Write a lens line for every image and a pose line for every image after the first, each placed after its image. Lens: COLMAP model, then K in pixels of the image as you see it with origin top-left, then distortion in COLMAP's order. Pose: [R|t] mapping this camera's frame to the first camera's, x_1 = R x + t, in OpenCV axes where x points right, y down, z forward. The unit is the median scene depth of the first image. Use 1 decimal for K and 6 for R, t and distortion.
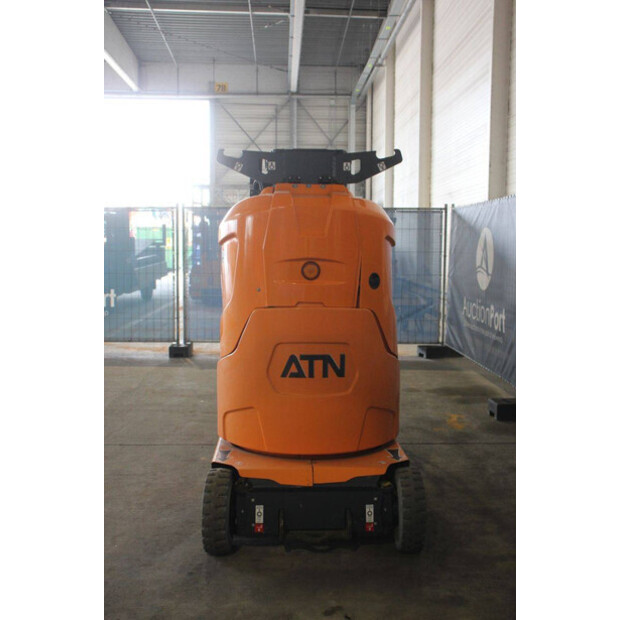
lens RADIAL K [[723.7, 0, 309.8], [0, 723.7, 310.2], [0, 0, 1]] dist [0.035484, 0.000000]
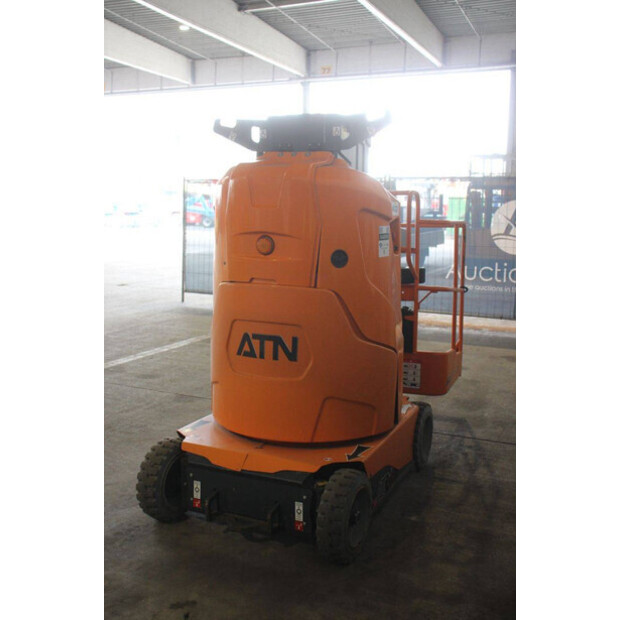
lens RADIAL K [[678.6, 0, 310.5], [0, 678.6, 309.2], [0, 0, 1]] dist [0.008735, 0.000000]
pose [[0.897234, 0.072973, -0.435484, 0.439651], [-0.051089, 0.996782, 0.061769, -0.029046], [0.438591, -0.033173, 0.898075, 0.234156]]
